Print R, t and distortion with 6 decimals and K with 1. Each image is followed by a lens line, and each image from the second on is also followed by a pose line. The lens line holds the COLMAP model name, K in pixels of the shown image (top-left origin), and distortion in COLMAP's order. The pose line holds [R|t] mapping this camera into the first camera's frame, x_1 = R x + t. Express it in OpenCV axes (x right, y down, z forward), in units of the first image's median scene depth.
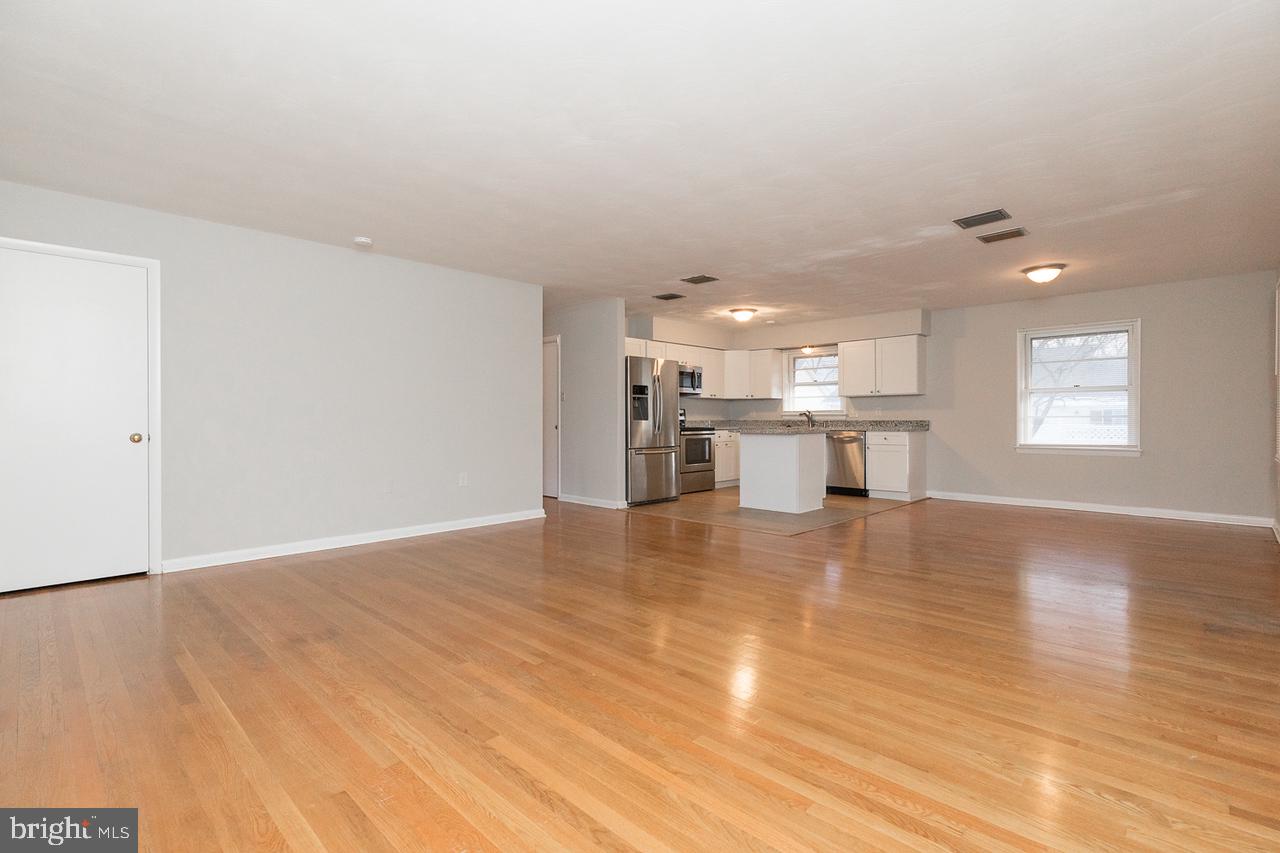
lens RADIAL K [[585.2, 0, 645.4], [0, 585.2, 428.8], [0, 0, 1]] dist [0.012742, -0.000104]
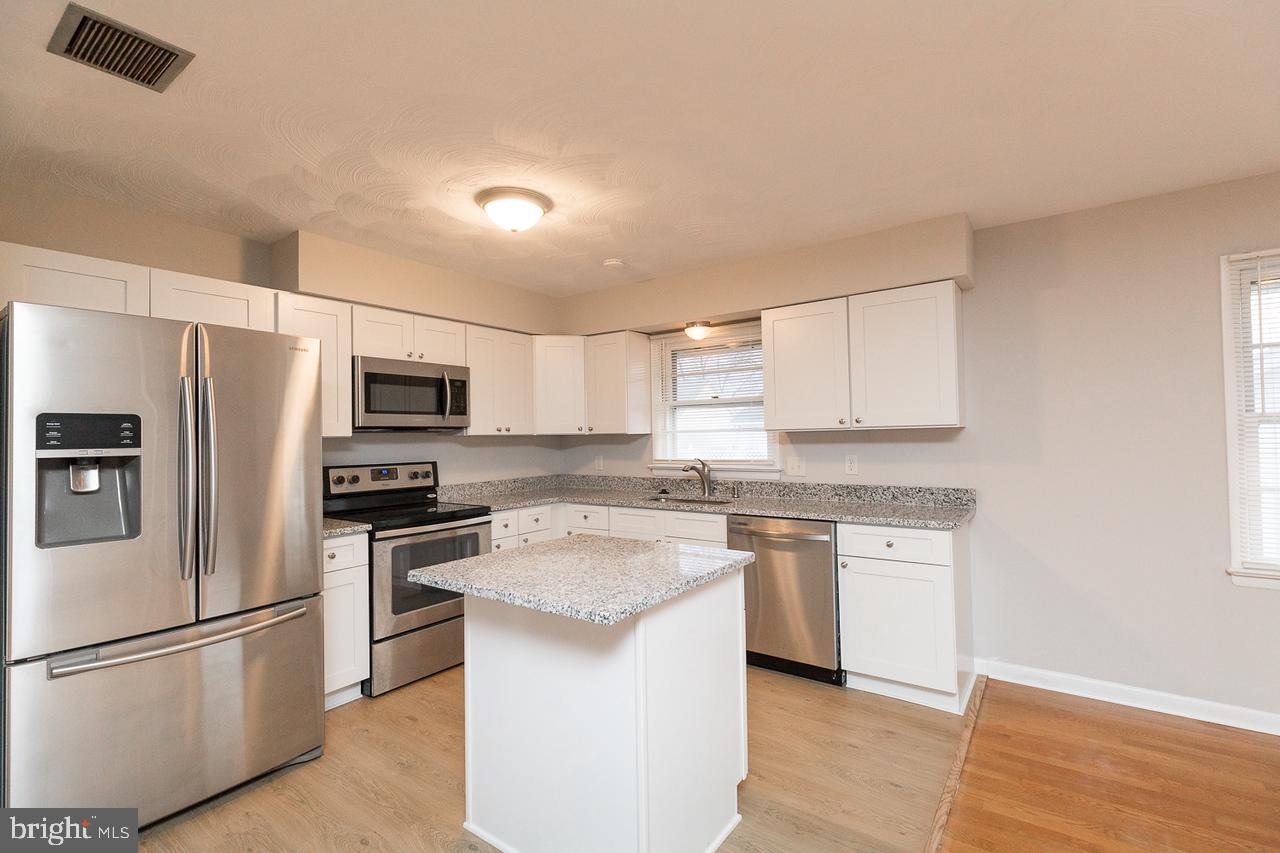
lens RADIAL K [[585.2, 0, 645.4], [0, 585.2, 428.8], [0, 0, 1]] dist [0.012742, -0.000104]
pose [[0.989340, -0.013688, 0.144979, 0.166742], [0.018307, 0.999365, -0.030573, -0.043128], [-0.144468, 0.032901, 0.988962, 0.544671]]
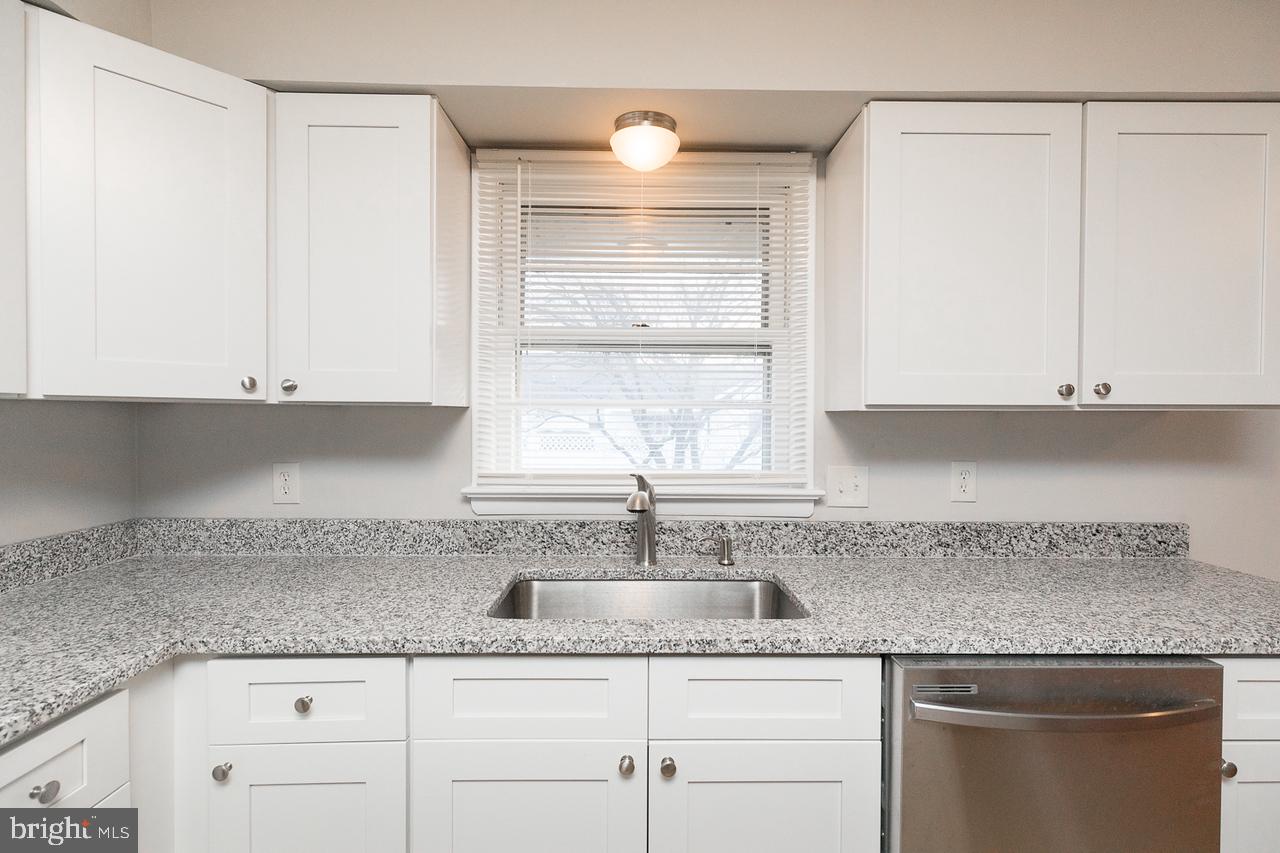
lens RADIAL K [[585.2, 0, 645.4], [0, 585.2, 428.8], [0, 0, 1]] dist [0.012742, -0.000104]
pose [[0.709613, 0.007870, 0.704548, 0.146482], [0.007507, 0.999796, -0.018730, -0.043298], [-0.704552, 0.018580, 0.709409, 0.868223]]
